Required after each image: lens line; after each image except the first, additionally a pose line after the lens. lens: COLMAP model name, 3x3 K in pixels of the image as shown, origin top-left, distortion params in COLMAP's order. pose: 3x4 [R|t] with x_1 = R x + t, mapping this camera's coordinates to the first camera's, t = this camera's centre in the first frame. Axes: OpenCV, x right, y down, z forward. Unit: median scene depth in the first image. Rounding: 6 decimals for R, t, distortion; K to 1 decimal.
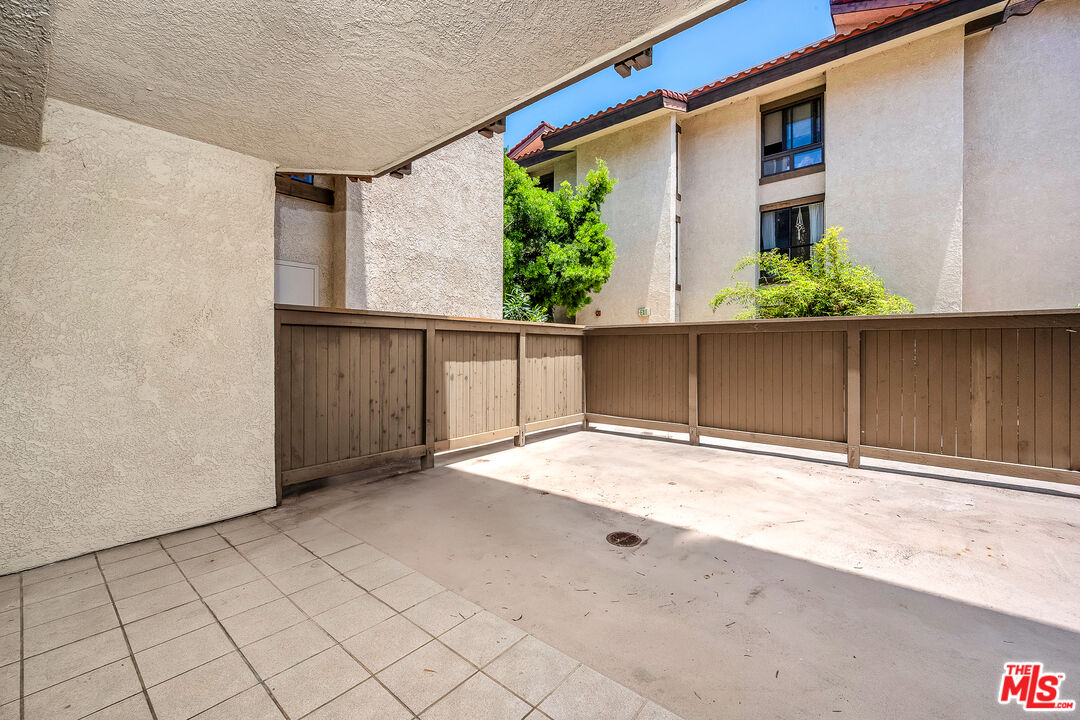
lens RADIAL K [[435.7, 0, 547.3], [0, 435.7, 345.7], [0, 0, 1]] dist [-0.000615, -0.000077]
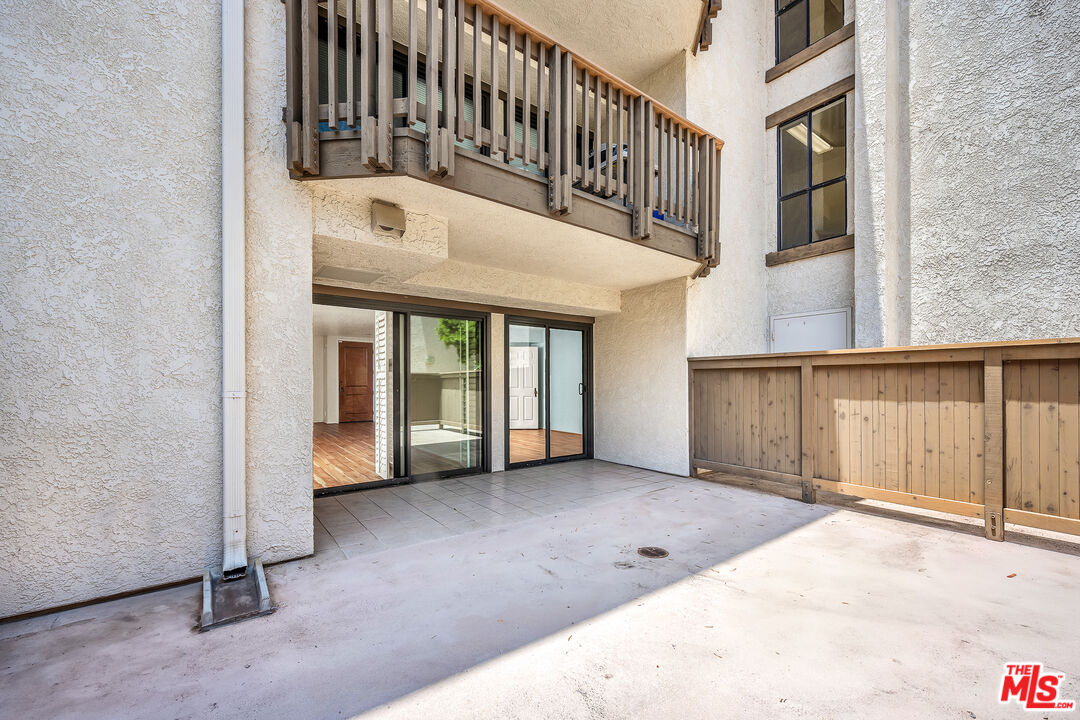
lens RADIAL K [[435.7, 0, 551.6], [0, 435.7, 383.4], [0, 0, 1]] dist [-0.000615, -0.000077]
pose [[-0.214802, 0.004417, -0.976648, 0.899841], [0.008298, 0.999962, 0.002697, -0.004827], [0.976622, -0.007525, -0.214831, 0.657613]]
